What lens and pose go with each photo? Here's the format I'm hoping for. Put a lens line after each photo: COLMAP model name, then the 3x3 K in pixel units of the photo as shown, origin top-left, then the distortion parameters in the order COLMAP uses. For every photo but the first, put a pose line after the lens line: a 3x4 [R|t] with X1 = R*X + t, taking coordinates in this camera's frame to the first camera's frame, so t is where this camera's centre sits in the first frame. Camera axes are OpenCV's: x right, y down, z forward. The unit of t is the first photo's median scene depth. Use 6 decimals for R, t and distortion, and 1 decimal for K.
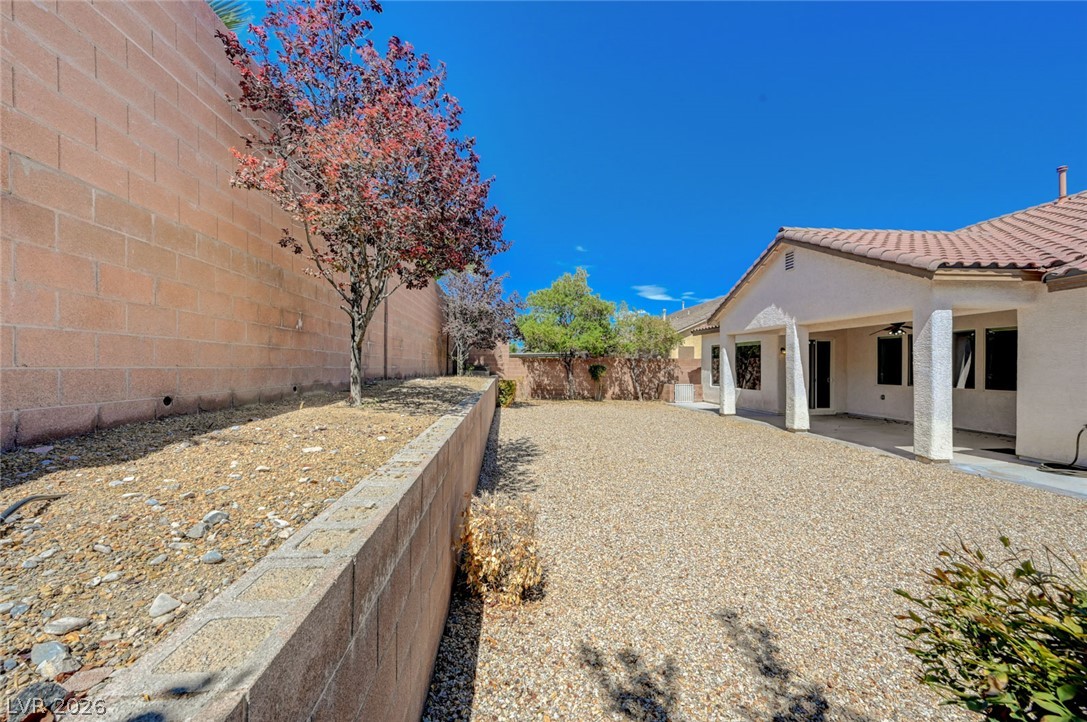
lens RADIAL K [[438.5, 0, 543.0], [0, 438.5, 368.1], [0, 0, 1]] dist [0.000898, 0.000286]
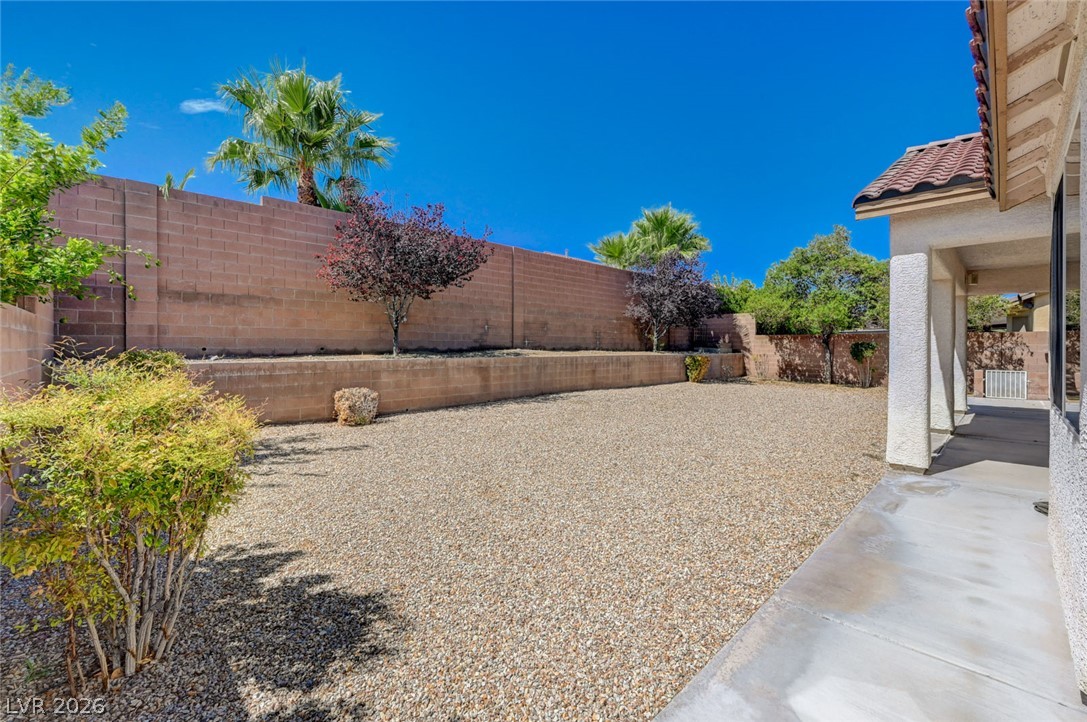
lens RADIAL K [[453.1, 0, 543.1], [0, 453.1, 347.4], [0, 0, 1]] dist [-0.000404, -0.000003]
pose [[0.630089, 0.001836, -0.776521, 0.538339], [-0.006901, 0.999971, -0.003235, 0.012637], [0.776492, 0.007397, 0.630083, 0.036019]]
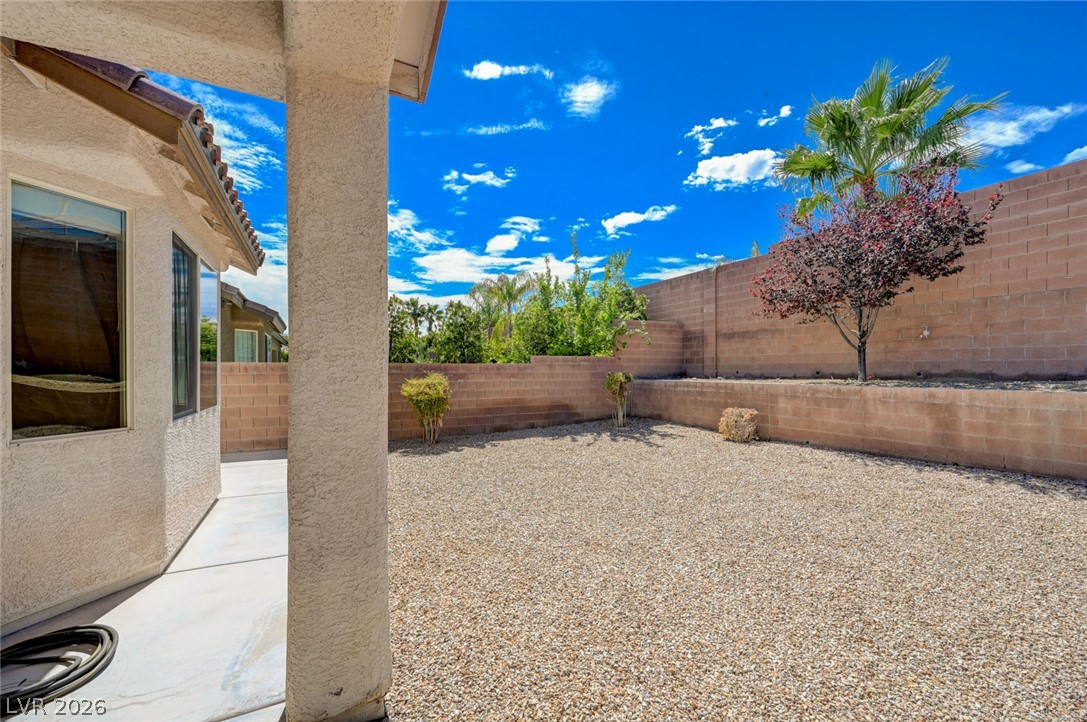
lens RADIAL K [[438.5, 0, 543.0], [0, 438.5, 368.1], [0, 0, 1]] dist [0.000898, 0.000286]
pose [[-0.922142, -0.001970, -0.386846, 0.440342], [-0.002710, 0.999995, 0.001368, 0.008267], [0.386842, 0.002309, -0.922143, 0.631850]]
